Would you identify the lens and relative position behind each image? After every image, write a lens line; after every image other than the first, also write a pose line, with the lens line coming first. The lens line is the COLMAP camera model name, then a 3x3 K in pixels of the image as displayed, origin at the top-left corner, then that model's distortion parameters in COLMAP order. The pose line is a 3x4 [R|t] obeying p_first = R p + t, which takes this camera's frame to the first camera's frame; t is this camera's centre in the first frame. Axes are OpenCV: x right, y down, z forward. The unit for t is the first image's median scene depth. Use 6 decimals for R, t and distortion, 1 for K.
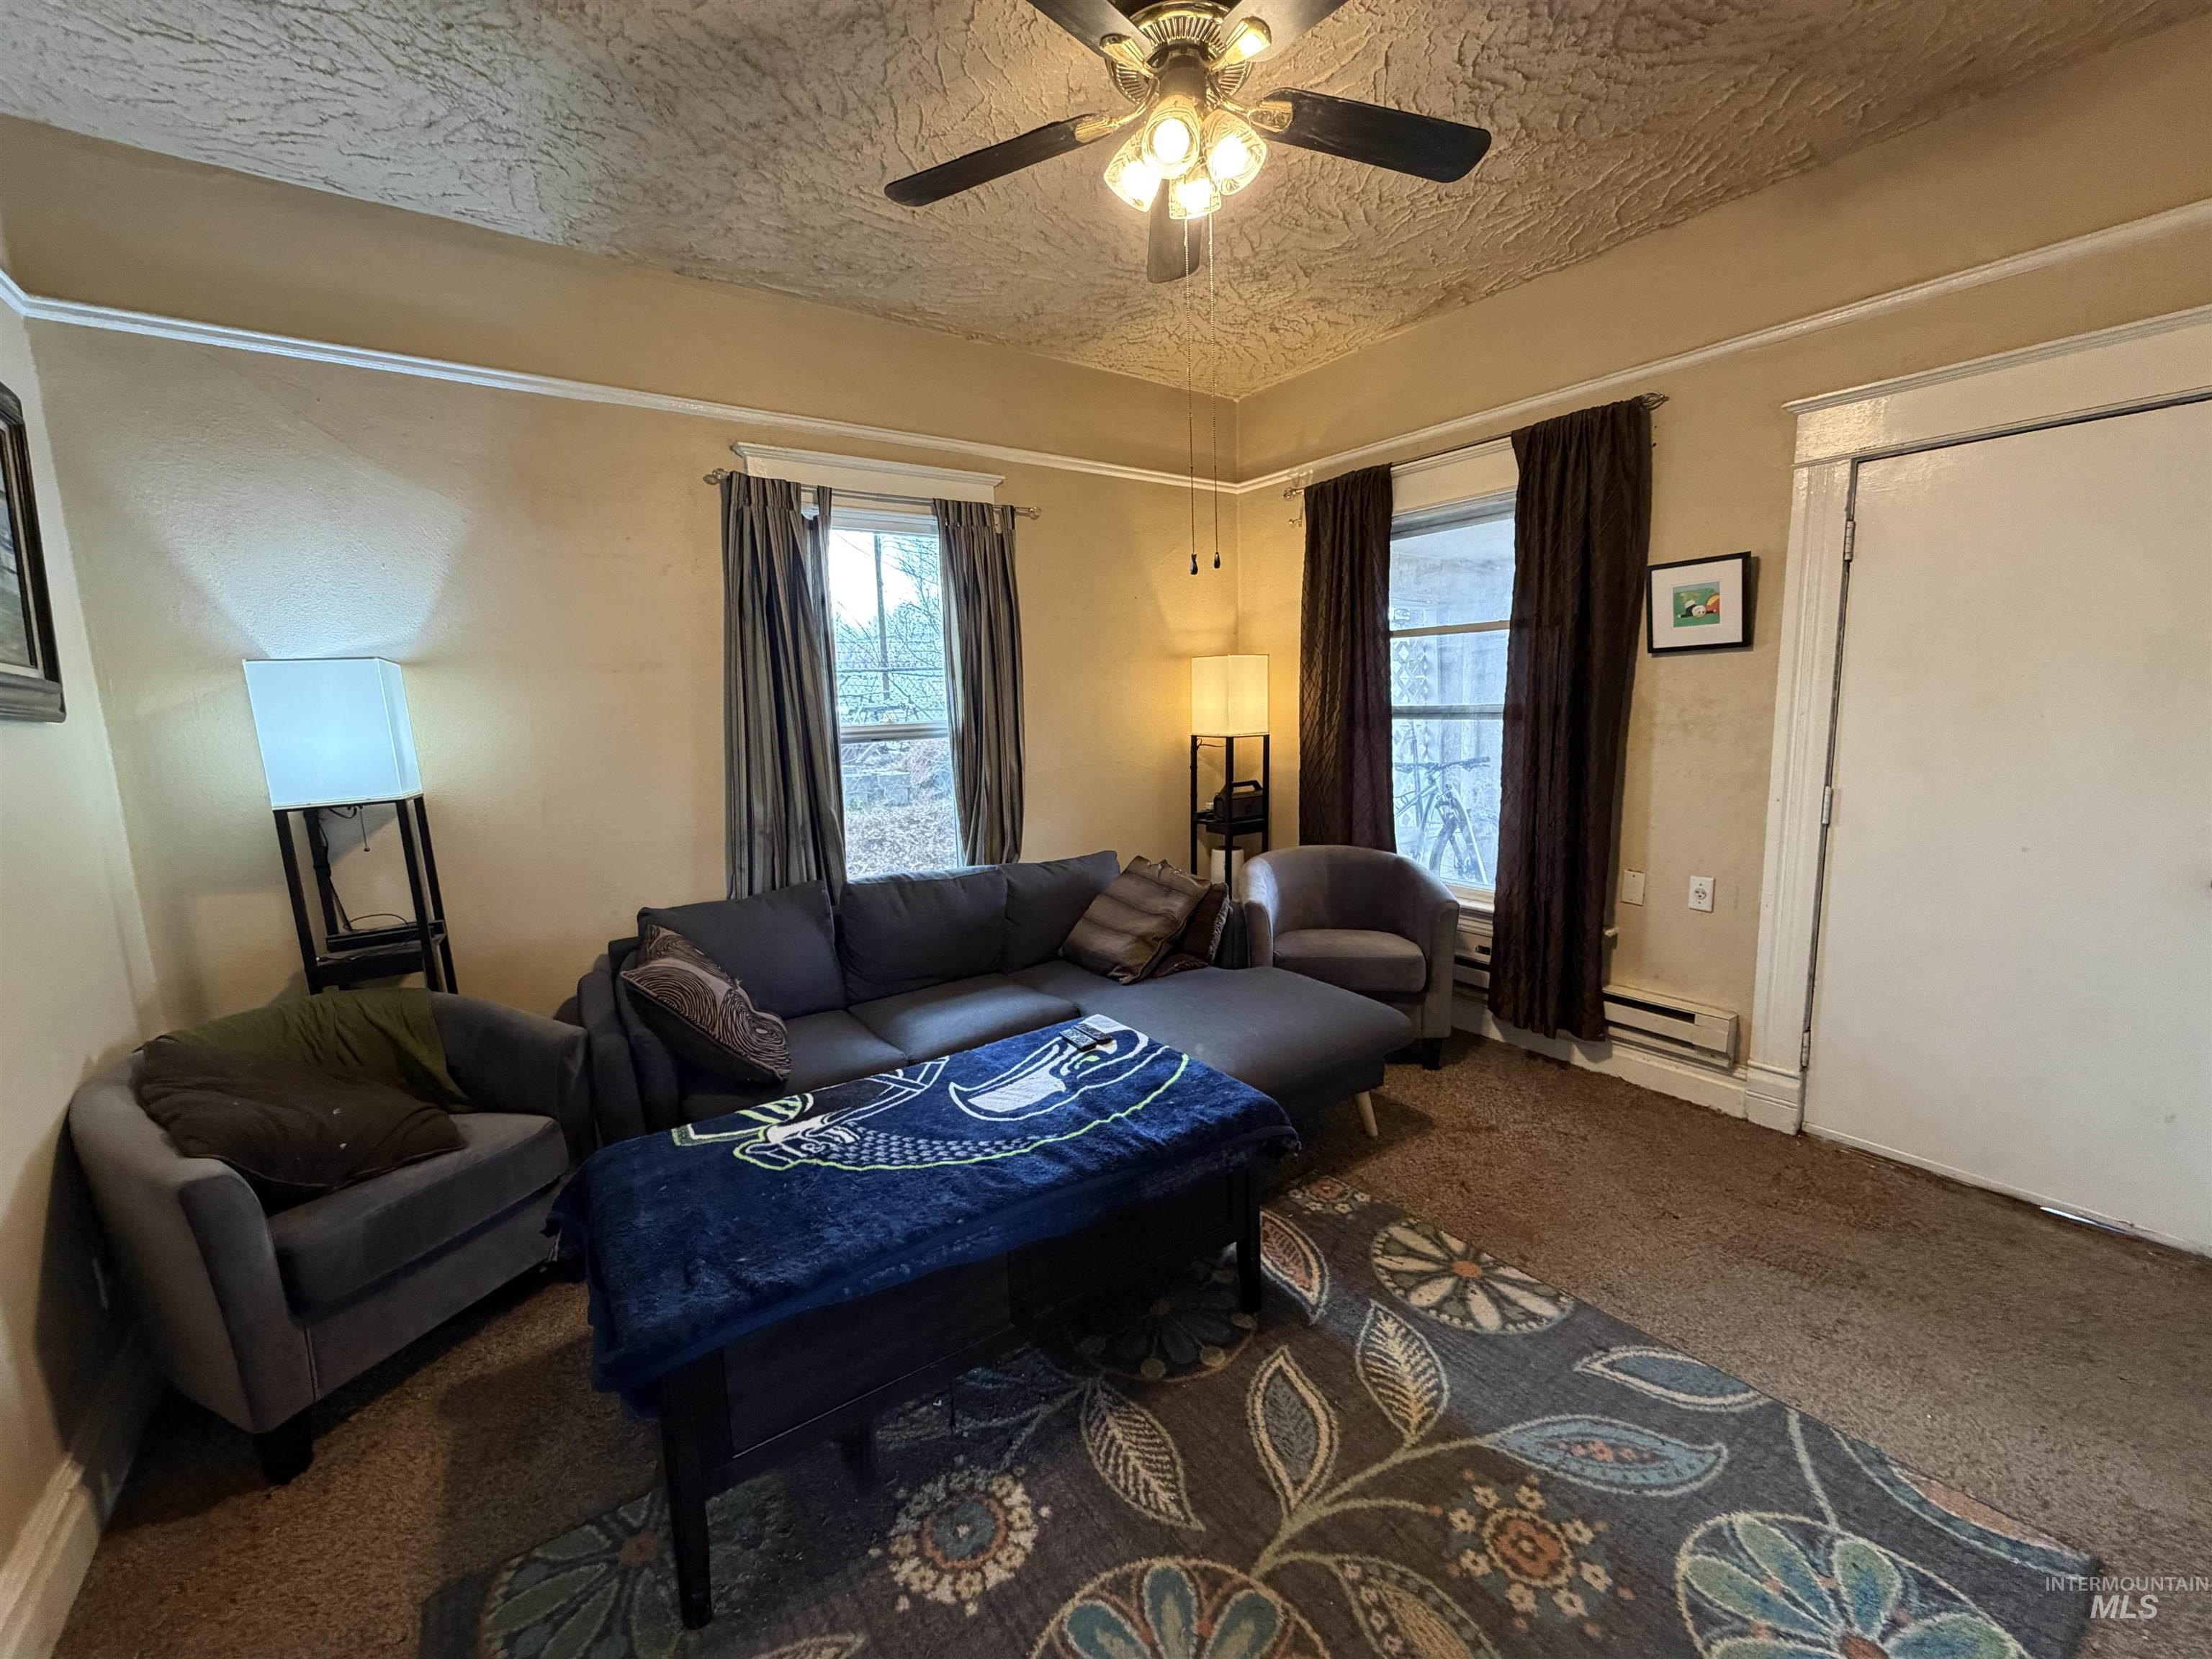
lens RADIAL K [[883.0, 0, 1098.4], [0, 883.0, 830.7], [0, 0, 1]] dist [0.002265, -0.000299]
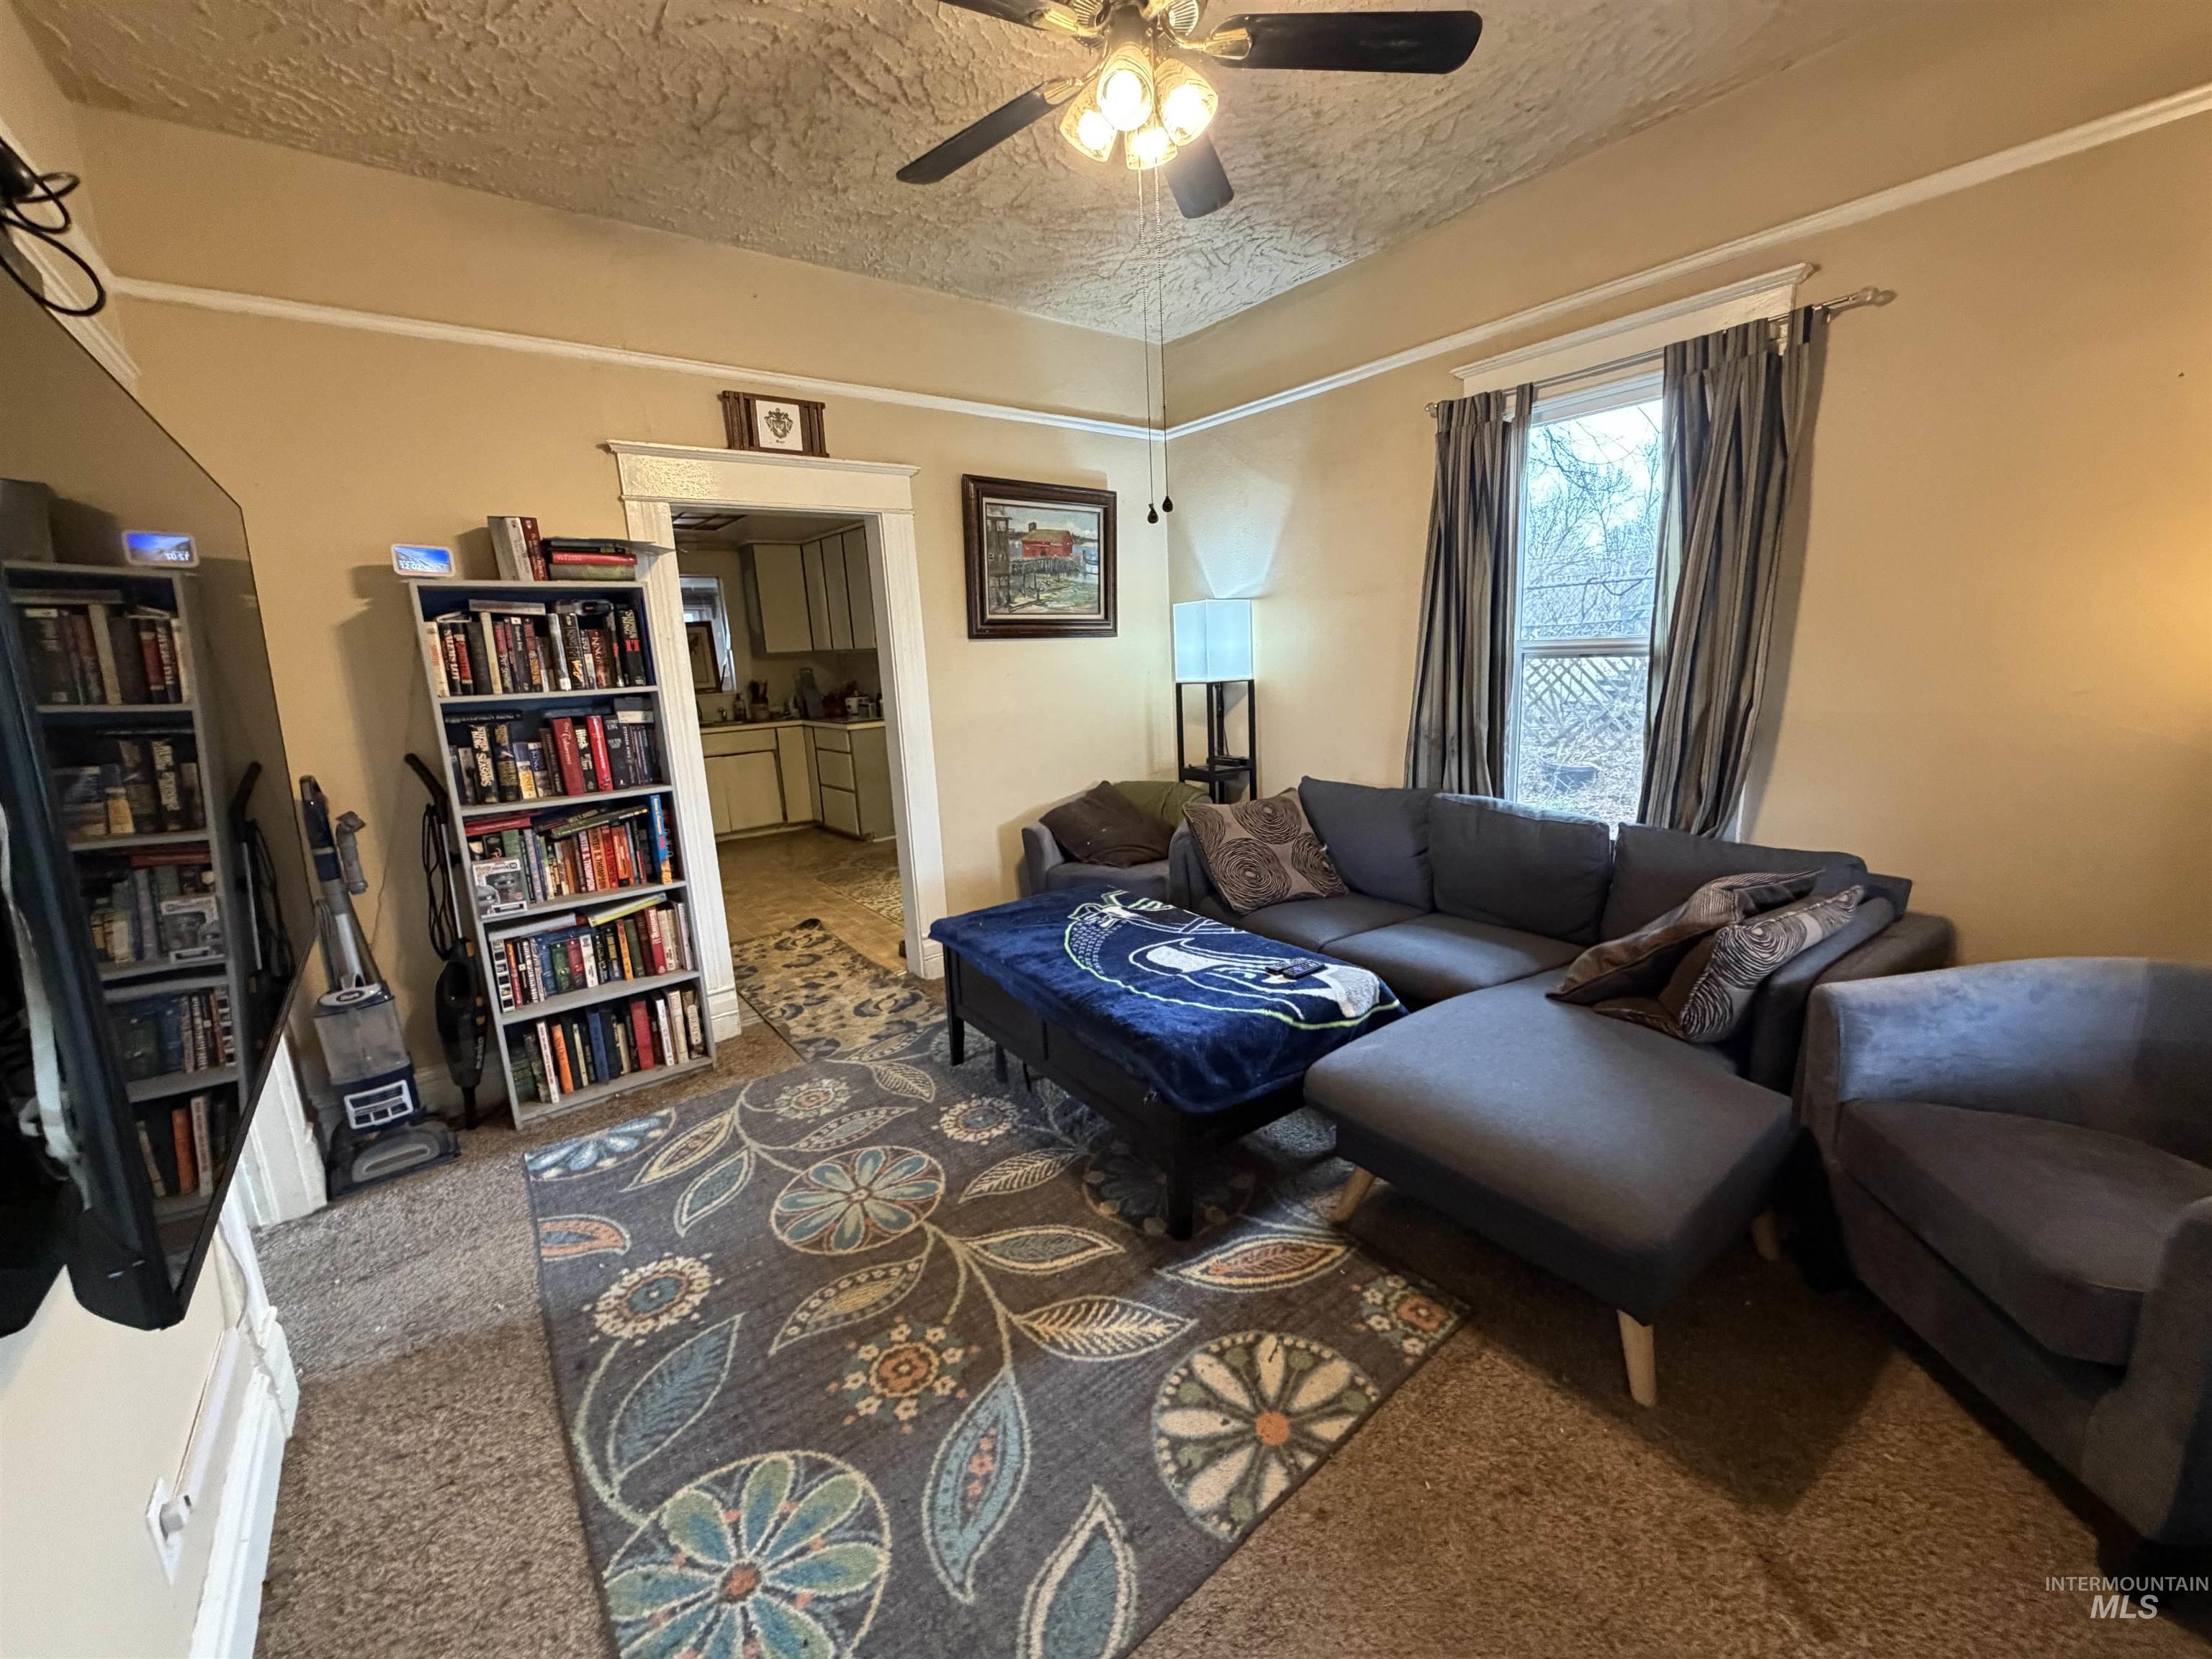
lens RADIAL K [[883.0, 0, 1102.6], [0, 883.0, 830.8], [0, 0, 1]] dist [0.002265, -0.000299]
pose [[0.030257, 0.240593, -0.970154, 1.127841], [-0.100094, 0.966449, 0.236553, -0.167685], [0.994518, 0.089949, 0.053323, 0.859739]]
